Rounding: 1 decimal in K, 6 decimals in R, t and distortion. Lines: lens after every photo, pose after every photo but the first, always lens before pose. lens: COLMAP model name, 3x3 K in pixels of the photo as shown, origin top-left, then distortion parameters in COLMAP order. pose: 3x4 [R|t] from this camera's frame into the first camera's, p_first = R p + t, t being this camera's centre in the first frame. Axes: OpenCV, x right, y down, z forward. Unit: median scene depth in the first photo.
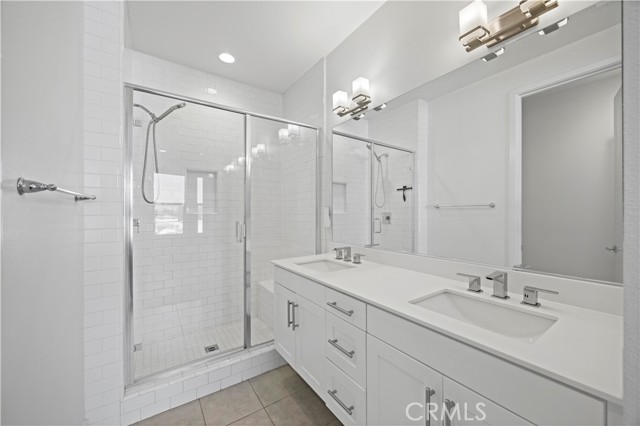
lens RADIAL K [[247.6, 0, 323.2], [0, 247.6, 214.9], [0, 0, 1]] dist [-0.006583, 0.001108]
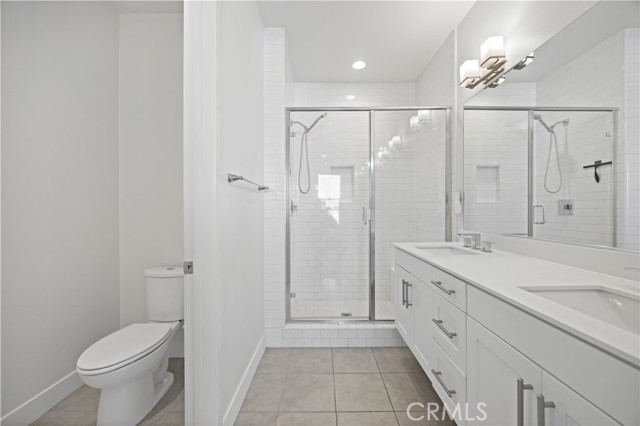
lens RADIAL K [[247.6, 0, 322.8], [0, 247.6, 213.1], [0, 0, 1]] dist [-0.006583, 0.001108]
pose [[0.820859, 0.004469, -0.571113, 0.149618], [-0.001296, 0.999981, 0.005962, 0.050771], [0.571129, -0.004154, 0.820850, -0.043732]]
